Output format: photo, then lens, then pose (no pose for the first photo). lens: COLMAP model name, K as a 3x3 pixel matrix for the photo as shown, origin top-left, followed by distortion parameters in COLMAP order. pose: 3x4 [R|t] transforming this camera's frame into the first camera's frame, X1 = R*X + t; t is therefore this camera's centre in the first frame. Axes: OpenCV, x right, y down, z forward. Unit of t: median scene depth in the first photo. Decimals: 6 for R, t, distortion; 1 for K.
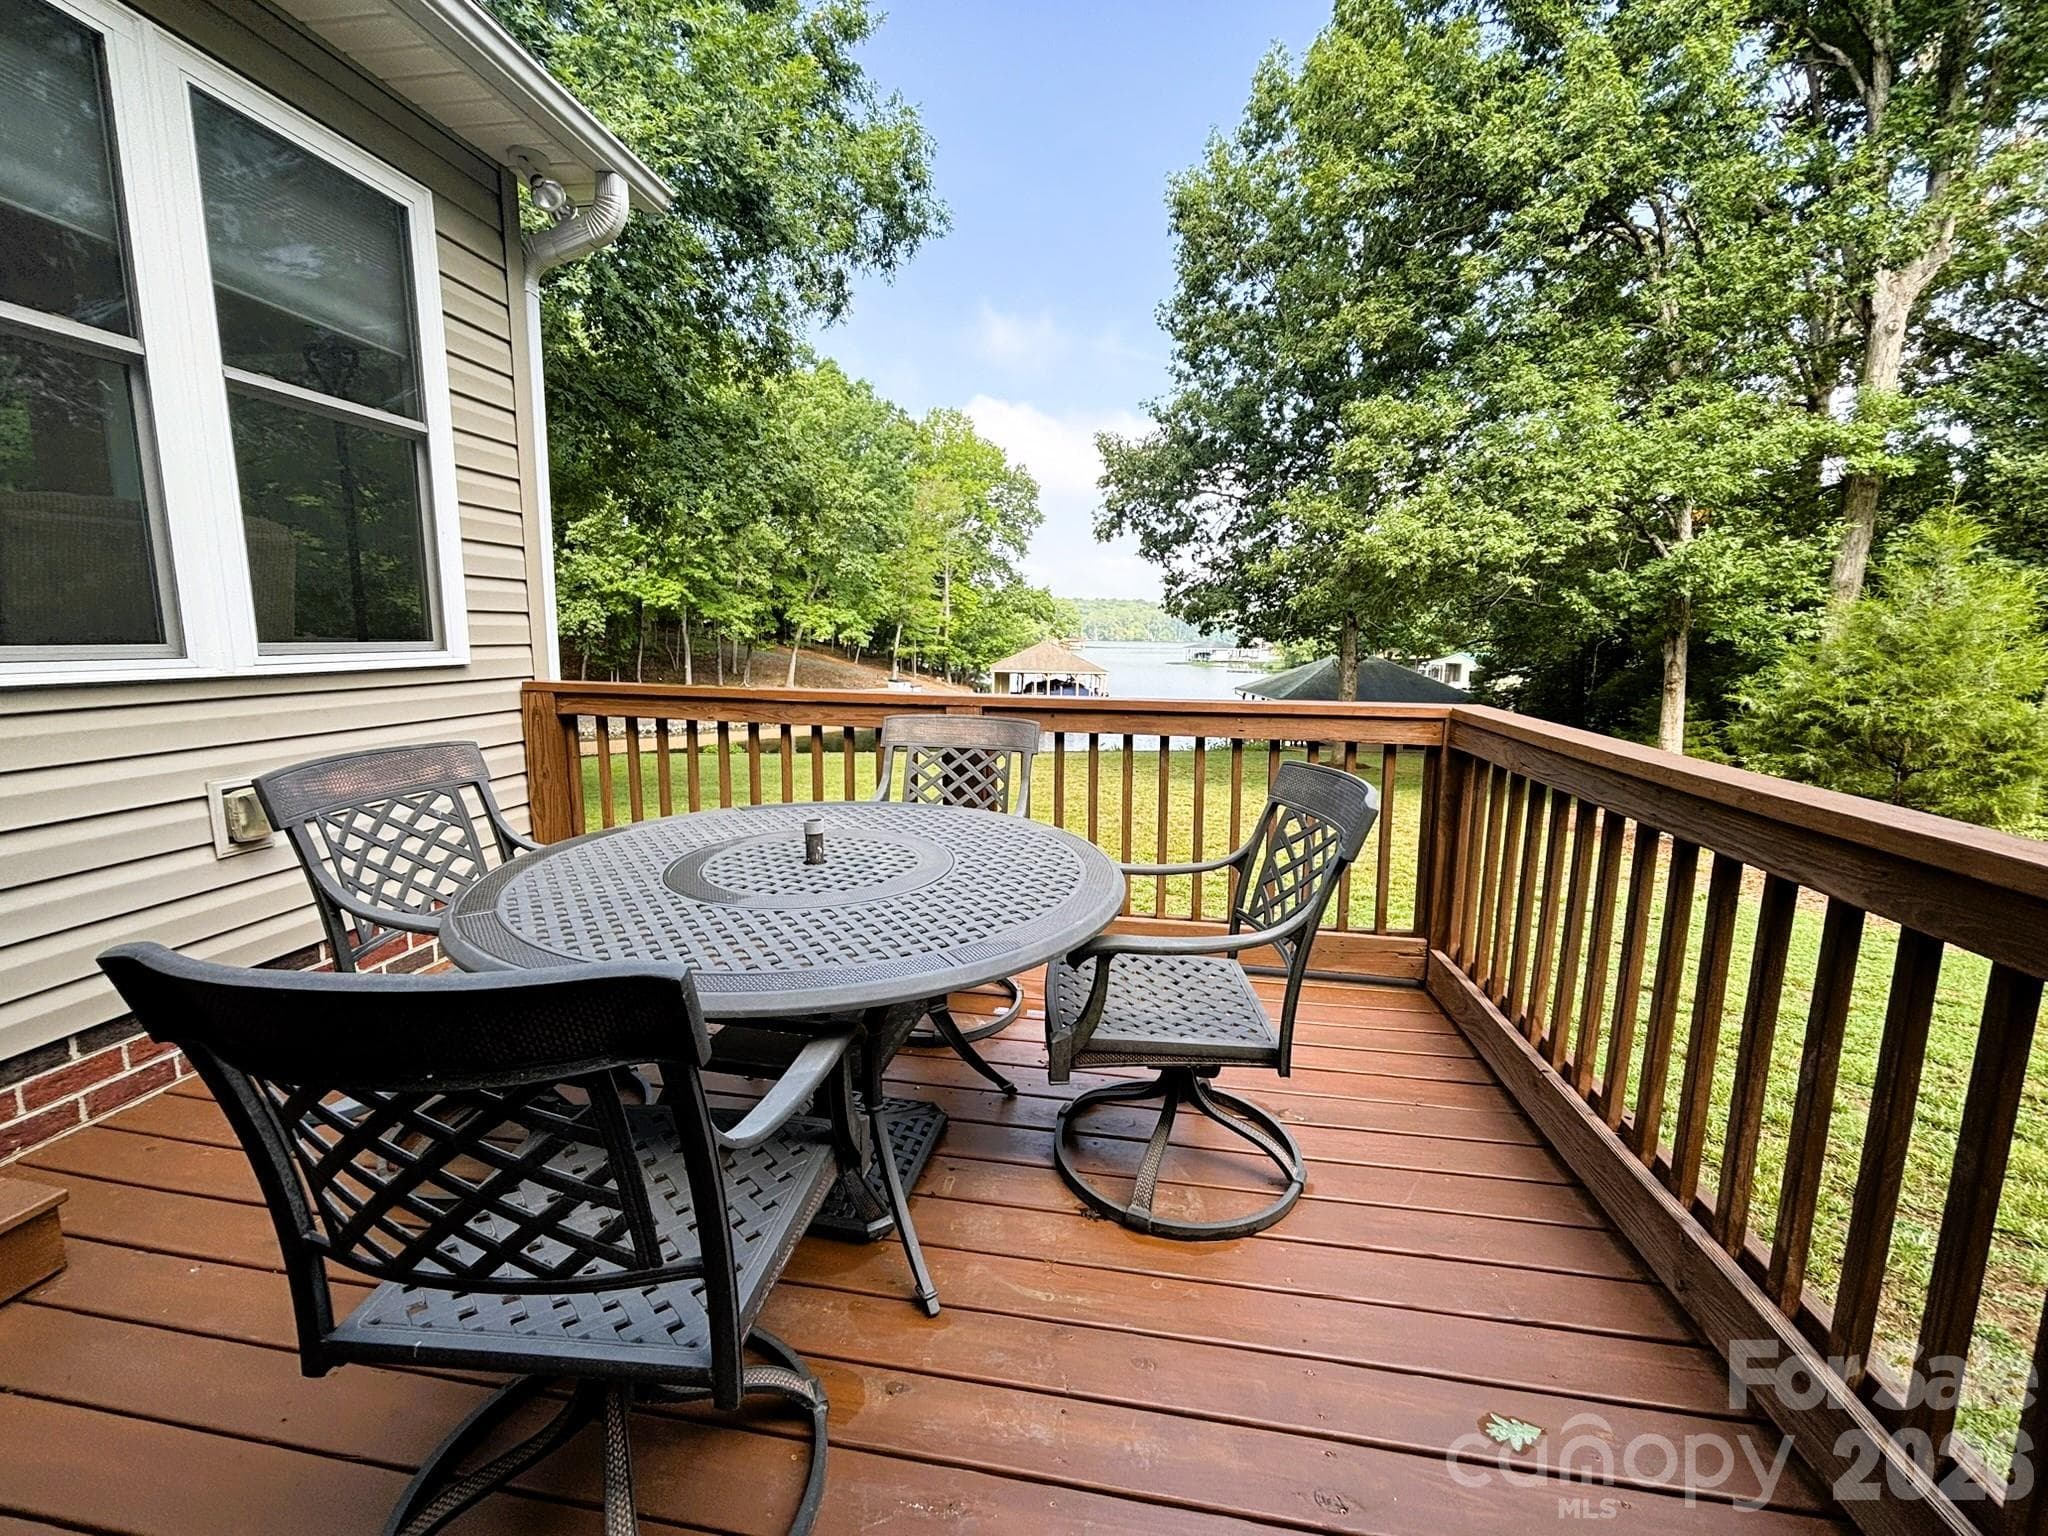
lens RADIAL K [[837.9, 0, 1021.2], [0, 837.9, 762.4], [0, 0, 1]] dist [0.002193, -0.000387]
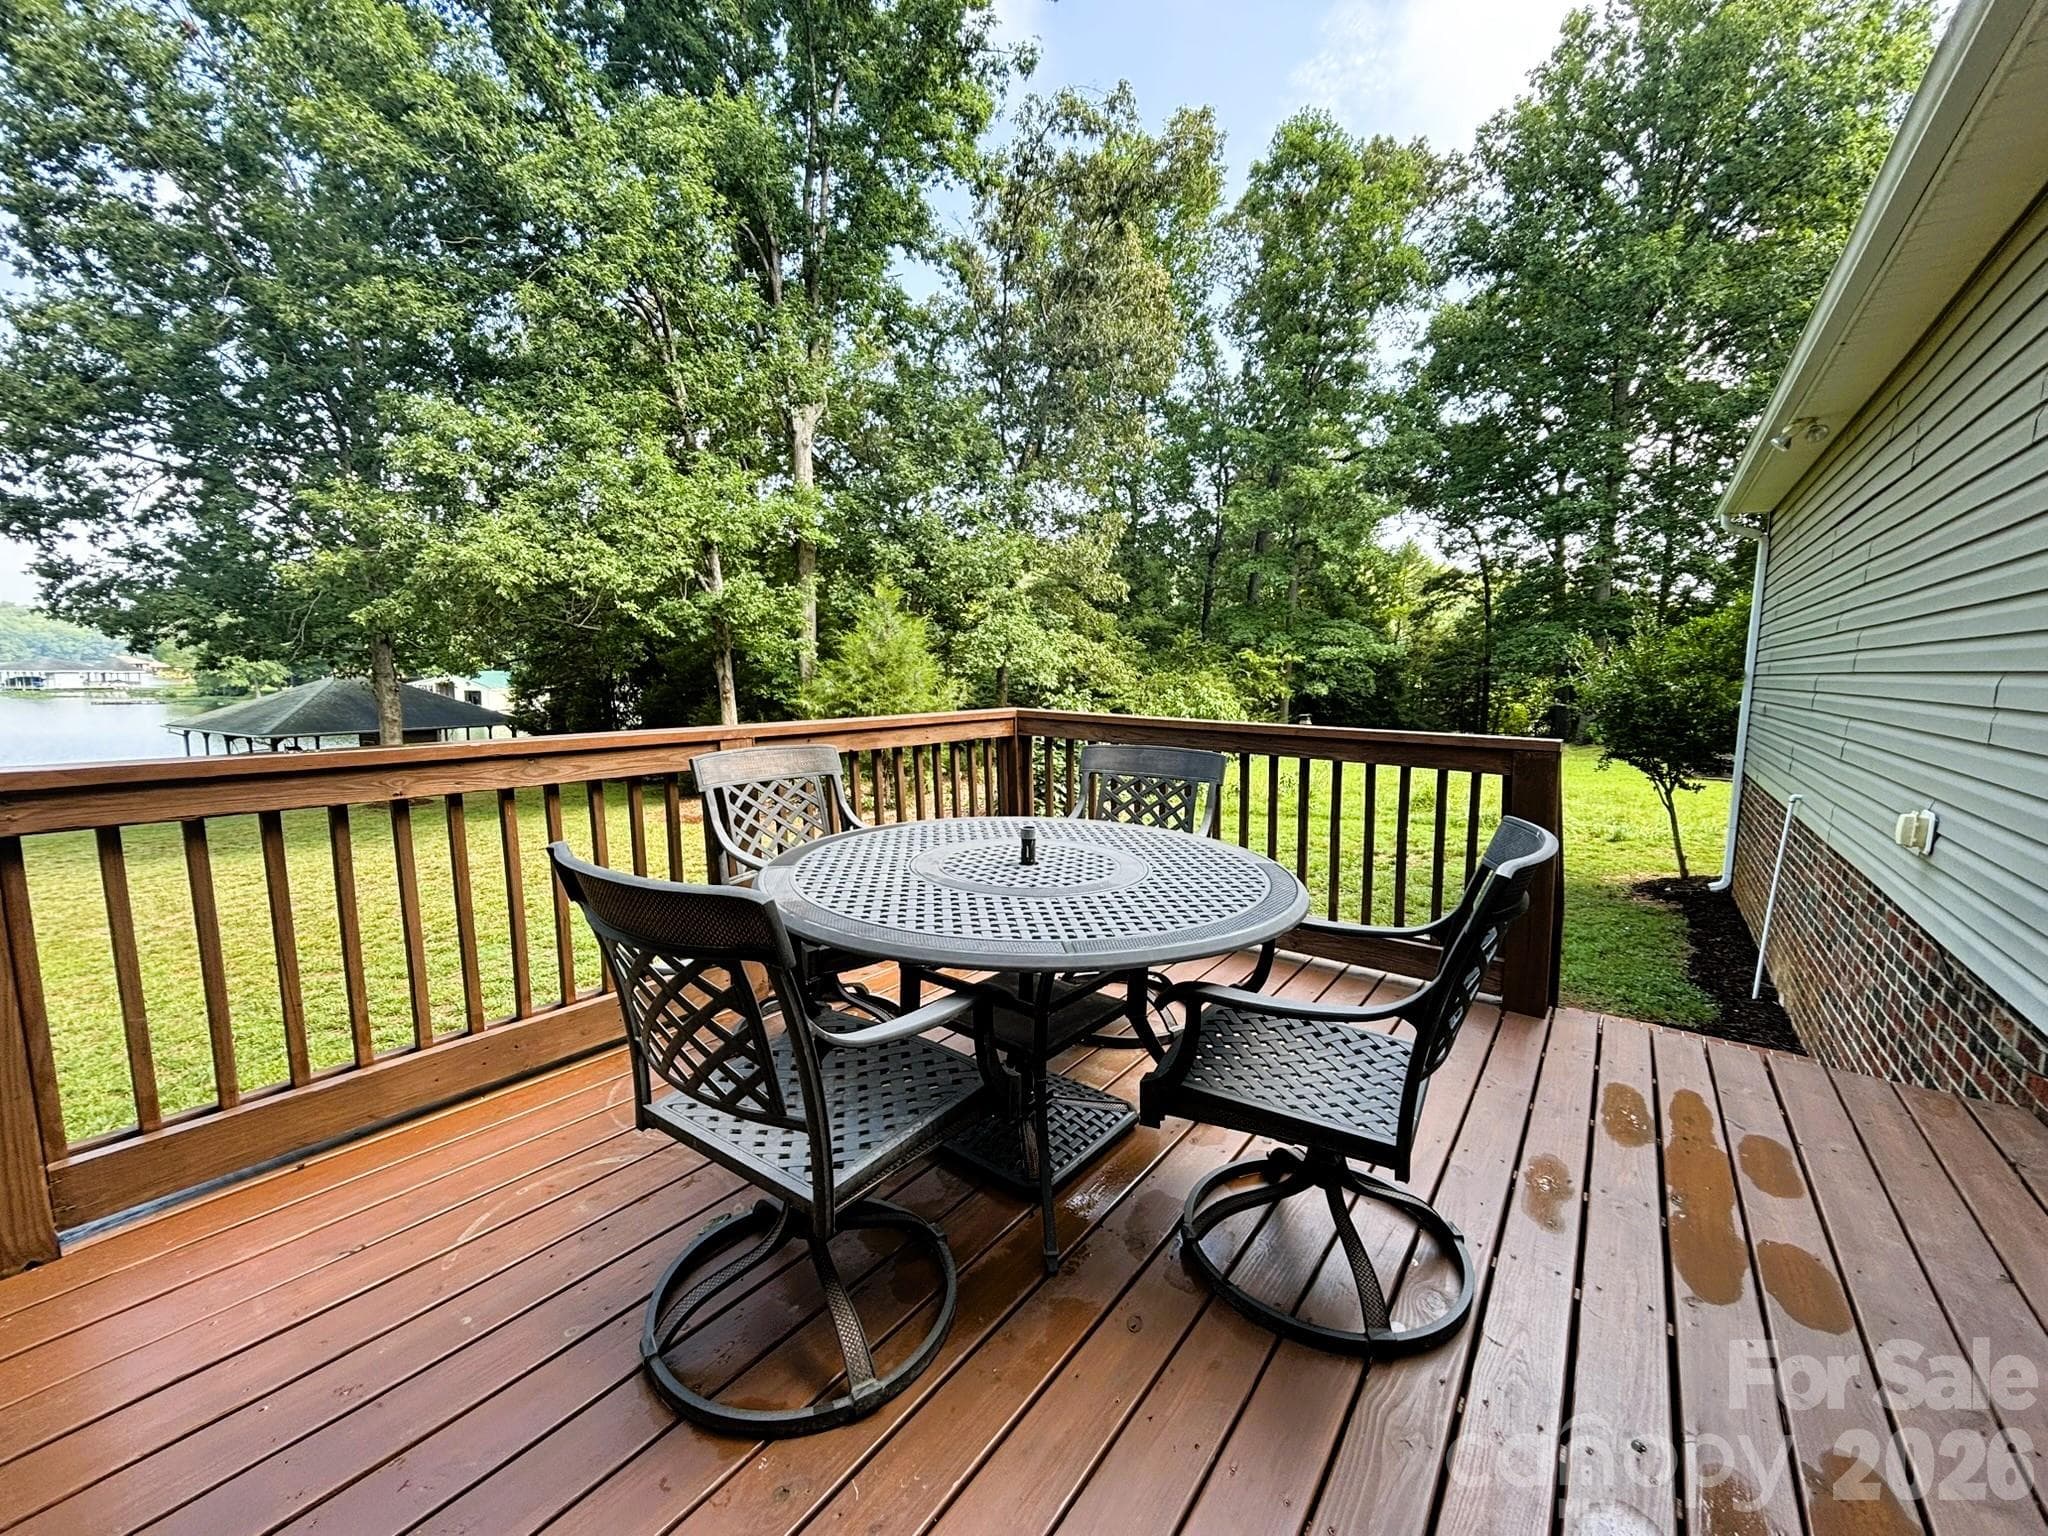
lens RADIAL K [[837.9, 0, 1020.7], [0, 837.9, 764.7], [0, 0, 1]] dist [0.002193, -0.000387]
pose [[0.456326, -0.117391, 0.882035, -0.140050], [0.132246, 0.989198, 0.063235, -0.010345], [-0.879930, 0.087790, 0.466921, 0.045989]]
